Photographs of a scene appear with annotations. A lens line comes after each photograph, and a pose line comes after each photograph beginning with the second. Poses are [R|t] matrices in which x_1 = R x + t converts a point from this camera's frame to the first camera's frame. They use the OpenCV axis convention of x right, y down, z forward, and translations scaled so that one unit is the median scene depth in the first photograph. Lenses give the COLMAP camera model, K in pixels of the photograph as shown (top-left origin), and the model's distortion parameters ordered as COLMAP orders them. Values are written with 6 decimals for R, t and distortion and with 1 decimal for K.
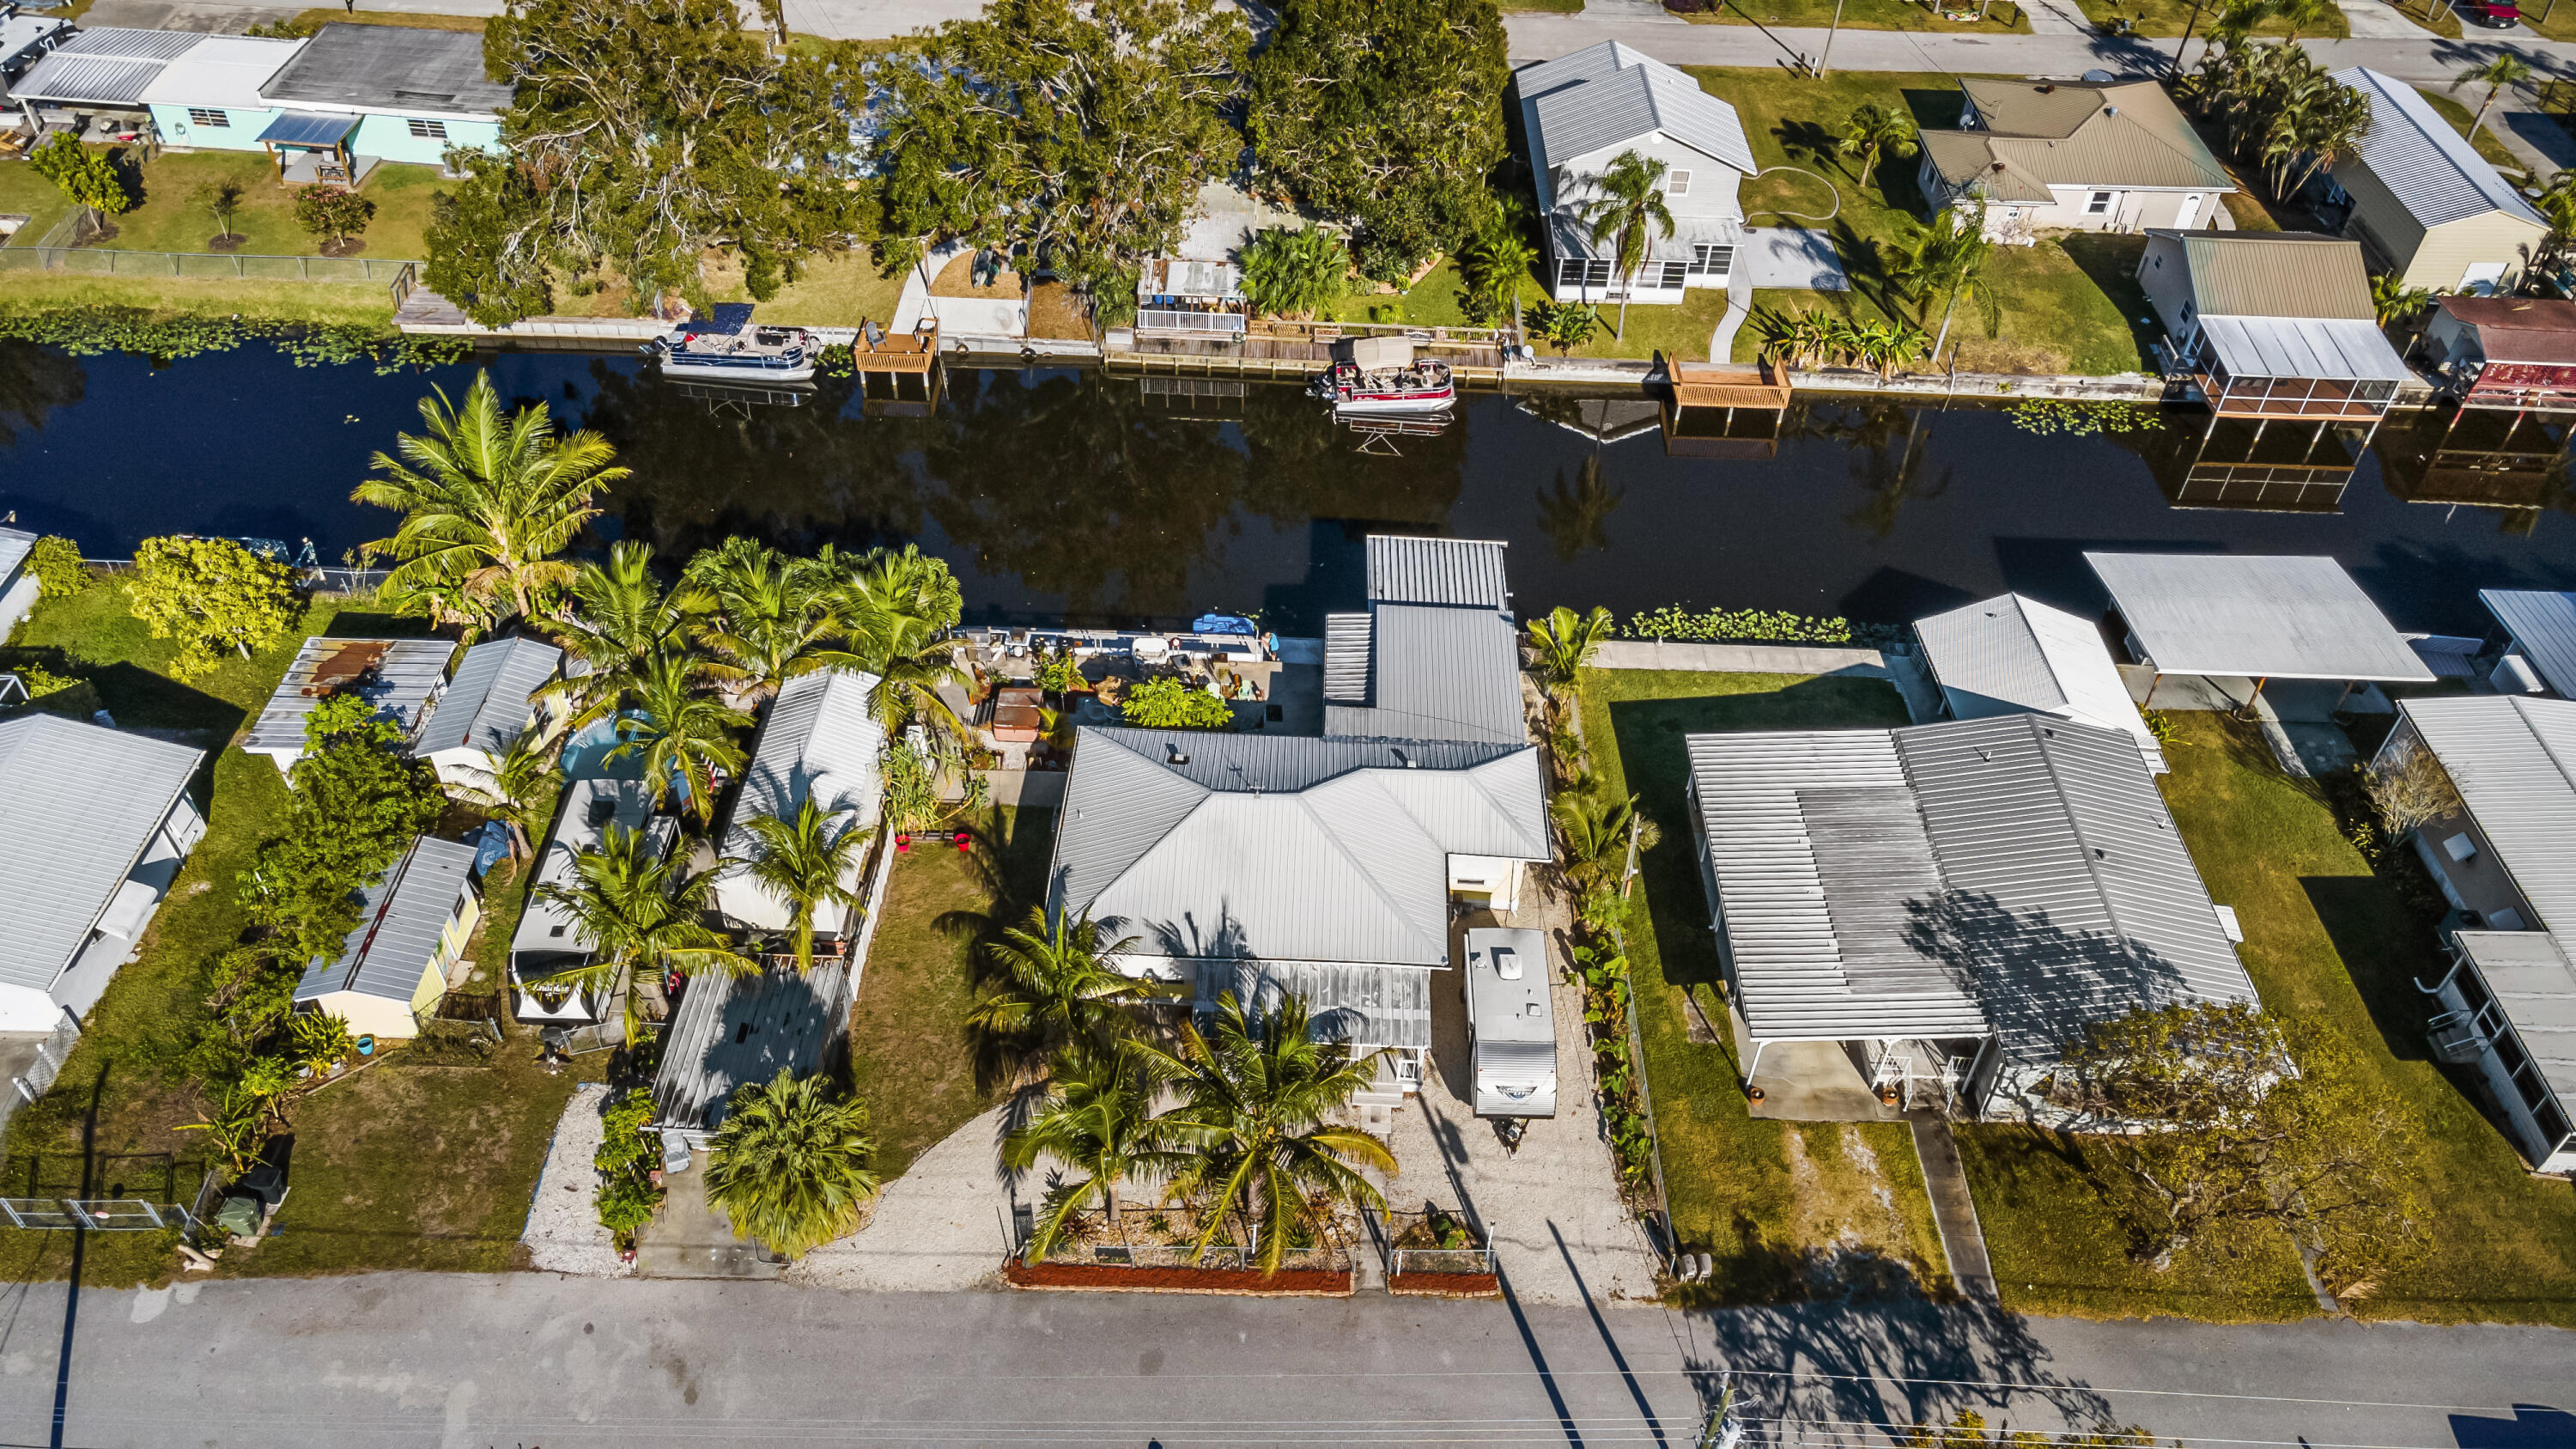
lens RADIAL K [[1818.1, 0, 1285.7], [0, 1818.1, 723.5], [0, 0, 1]] dist [0.028932, 0.014227]
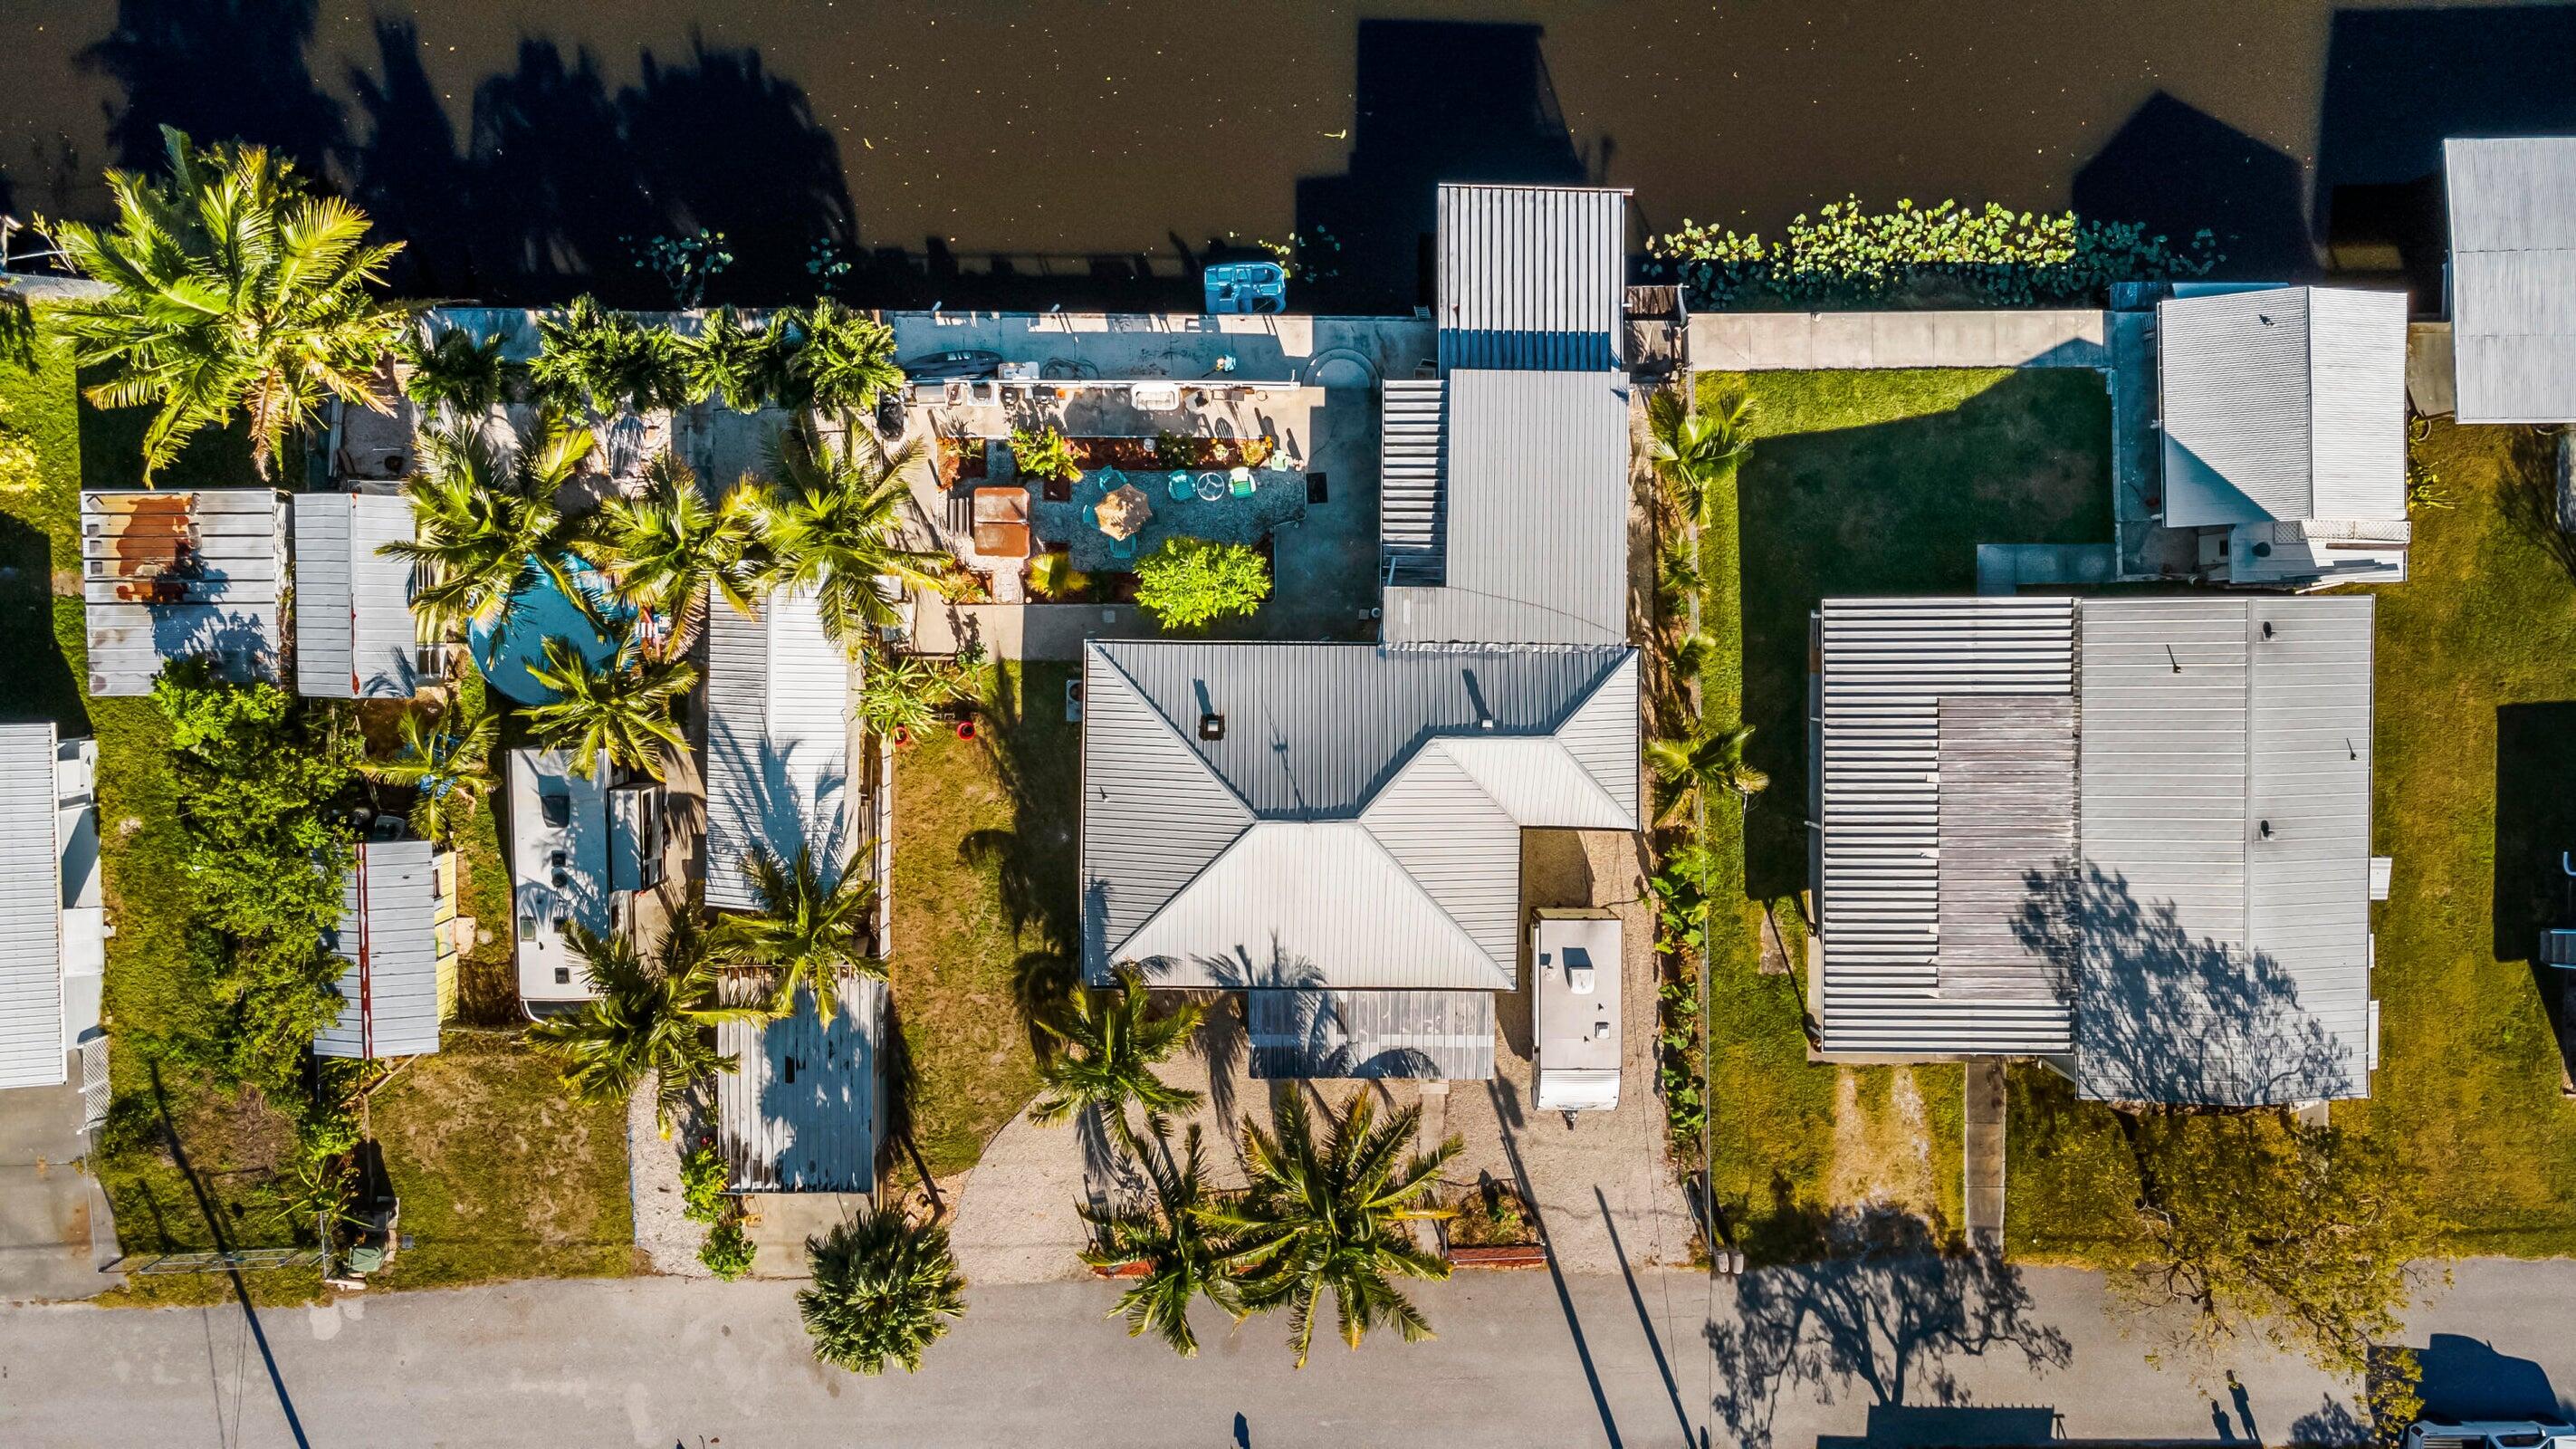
lens RADIAL K [[1818.0, 0, 1299.4], [0, 1818.0, 725.5], [0, 0, 1]] dist [0.028932, 0.014227]
pose [[0.999724, -0.021558, -0.009321, -0.011612], [0.021304, 0.665291, 0.746280, -0.678415], [-0.009887, -0.746273, 0.665567, 0.485303]]
